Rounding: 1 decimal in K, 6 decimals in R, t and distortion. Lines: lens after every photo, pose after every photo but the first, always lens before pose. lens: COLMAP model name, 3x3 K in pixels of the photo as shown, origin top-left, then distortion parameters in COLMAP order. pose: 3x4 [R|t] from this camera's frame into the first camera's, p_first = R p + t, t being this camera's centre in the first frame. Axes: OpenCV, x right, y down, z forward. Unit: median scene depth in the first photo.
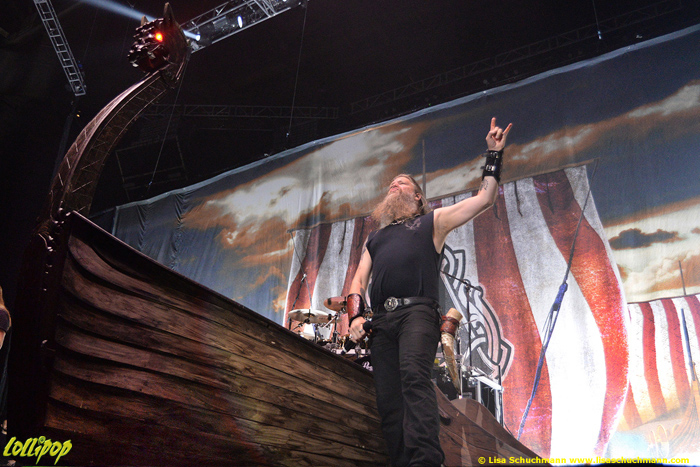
lens RADIAL K [[673.2, 0, 301.3], [0, 673.2, 229.7], [0, 0, 1]] dist [-0.071784, 0.005271]
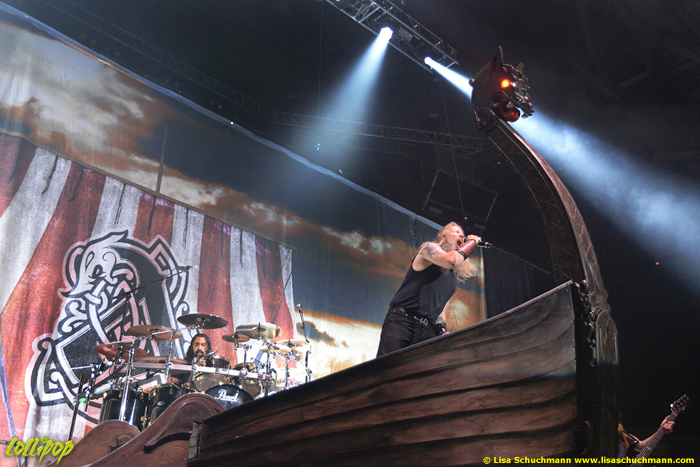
lens RADIAL K [[761.5, 0, 350.0], [0, 761.5, 233.5], [0, 0, 1]] dist [0.008355, 0.040223]
pose [[0.201173, 0.374402, 0.905181, -0.713768], [-0.428420, 0.864635, -0.262416, 0.171076], [-0.880900, -0.335007, 0.334343, 0.454137]]
